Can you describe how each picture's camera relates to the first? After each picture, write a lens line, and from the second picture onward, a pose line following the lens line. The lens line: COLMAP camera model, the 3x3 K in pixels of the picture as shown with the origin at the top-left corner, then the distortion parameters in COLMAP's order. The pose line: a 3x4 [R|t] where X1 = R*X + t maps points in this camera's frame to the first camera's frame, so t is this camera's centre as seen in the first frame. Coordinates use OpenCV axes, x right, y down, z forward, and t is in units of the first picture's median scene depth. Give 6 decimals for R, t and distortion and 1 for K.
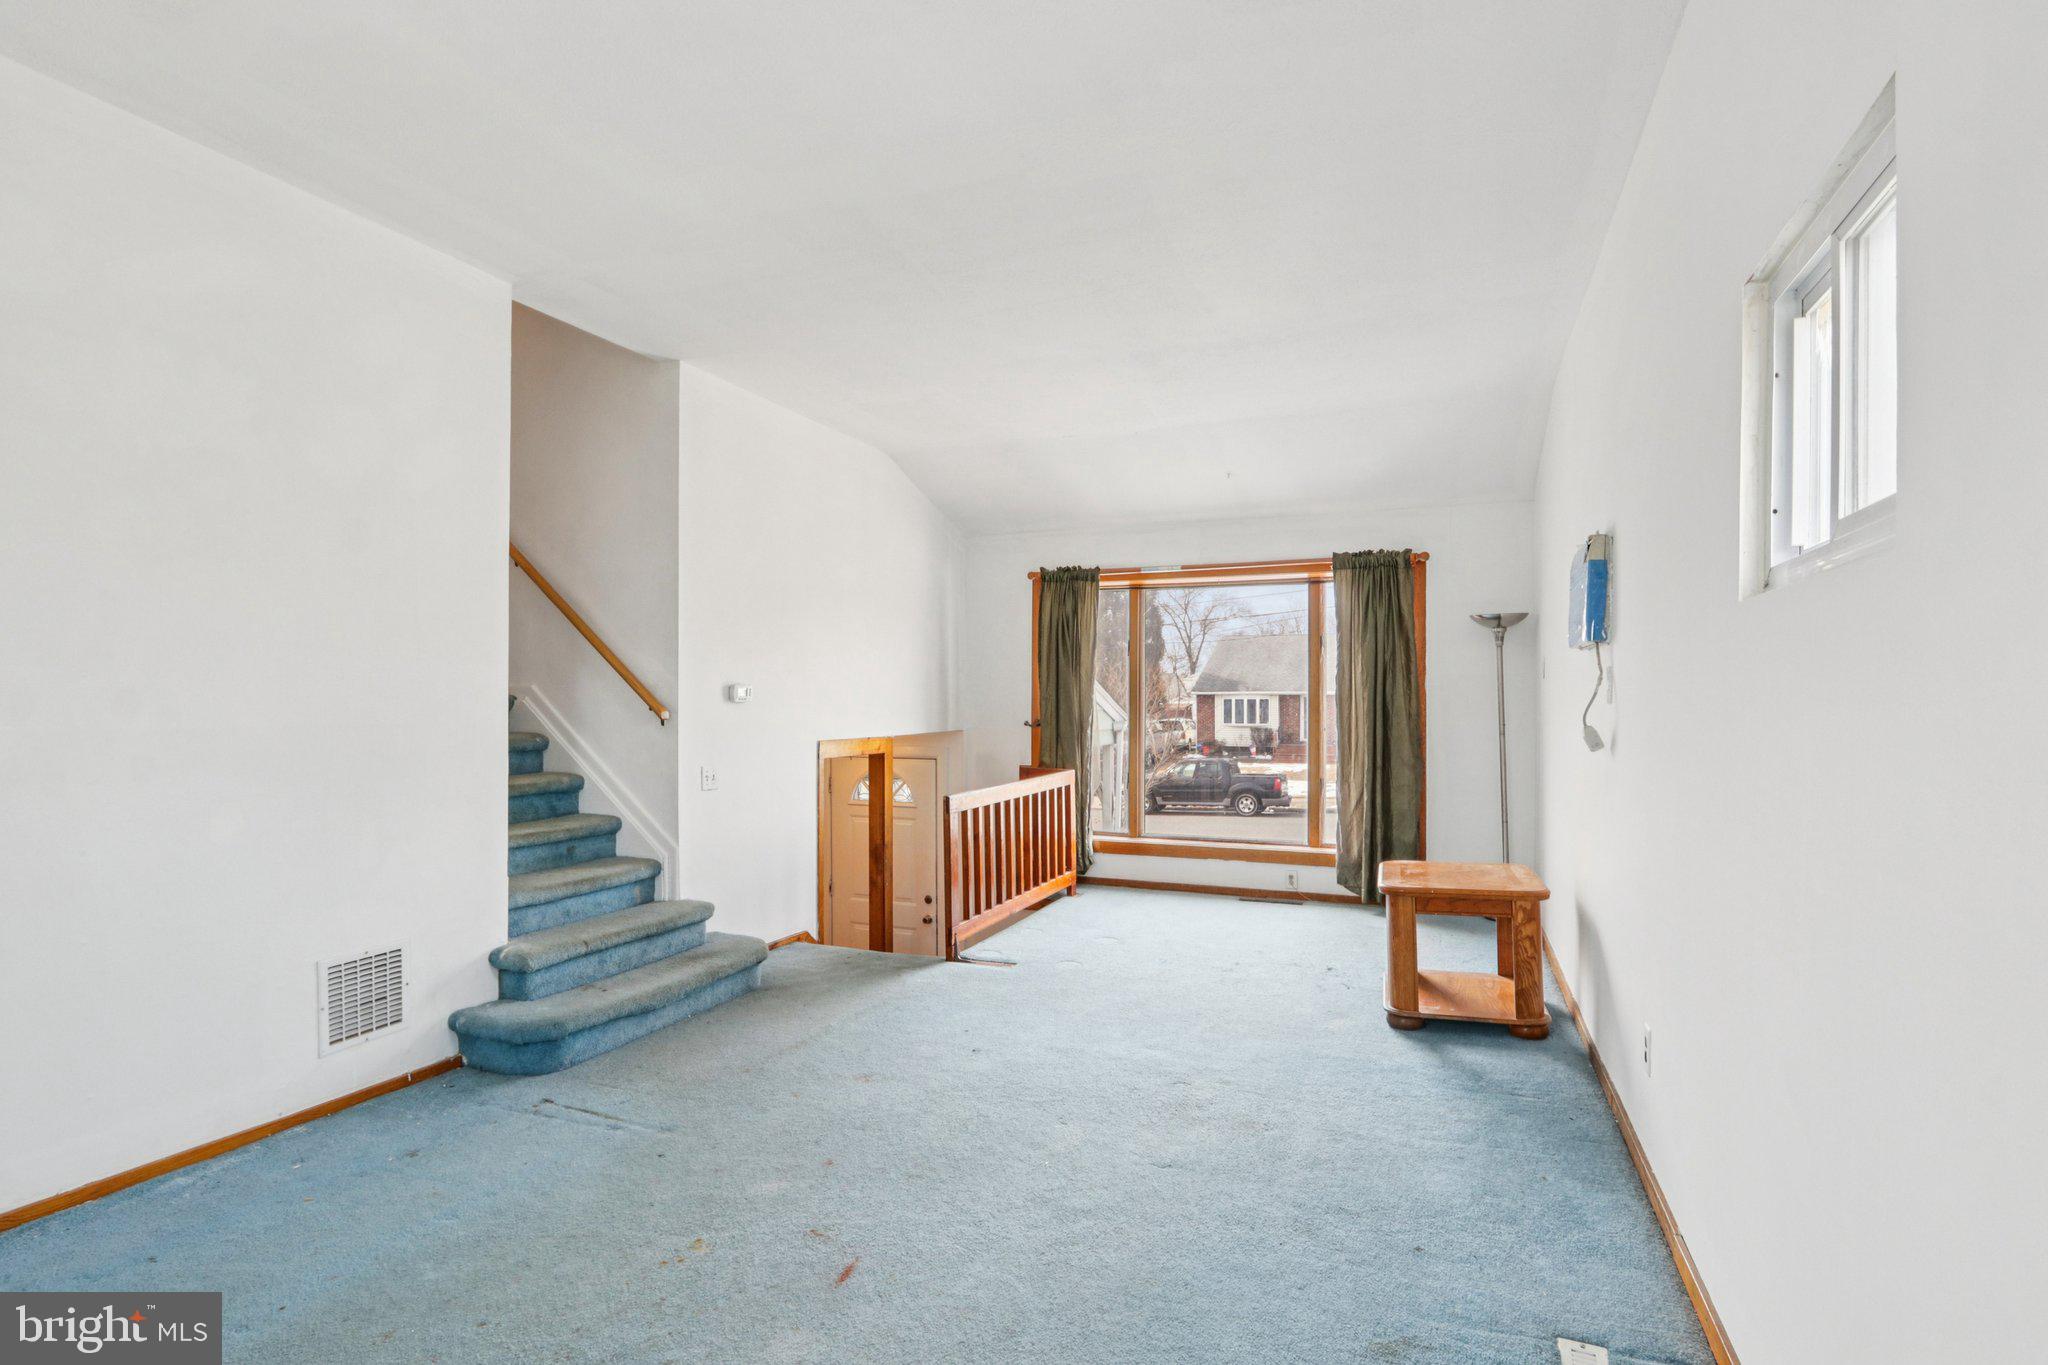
lens RADIAL K [[1031.7, 0, 1024.0], [0, 1031.7, 682.5], [0, 0, 1]] dist [-0.000488, -0.000101]
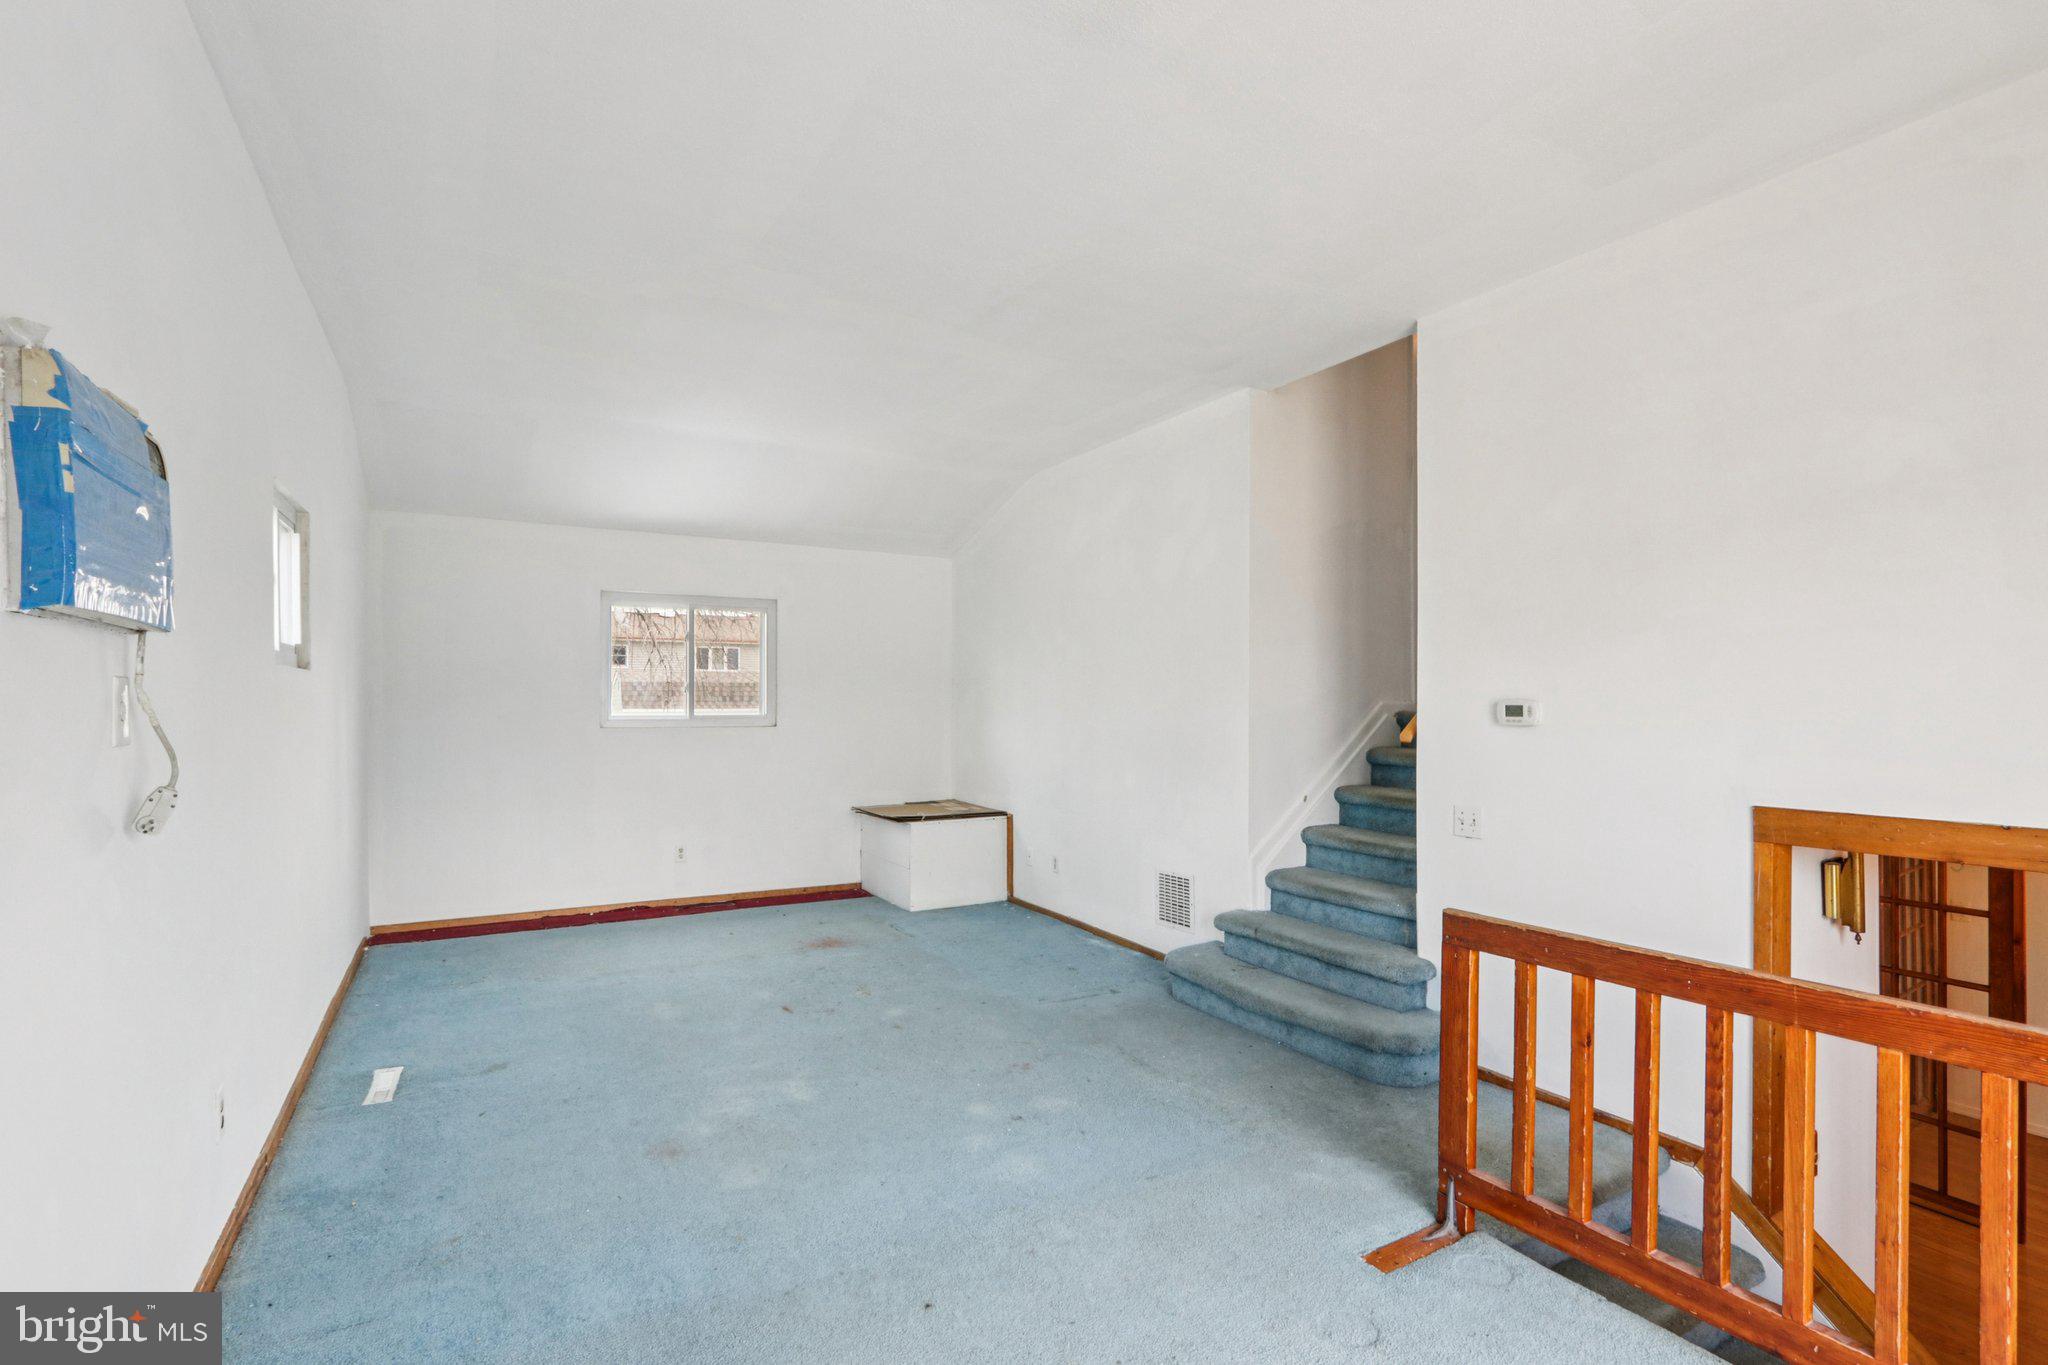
lens RADIAL K [[953.2, 0, 1019.6], [0, 953.2, 705.6], [0, 0, 1]] dist [-0.001556, -0.000083]
pose [[-0.624577, 0.002030, -0.780960, 0.547960], [0.016182, 0.999816, -0.010343, 0.007577], [0.780795, -0.019097, -0.624495, 1.402115]]
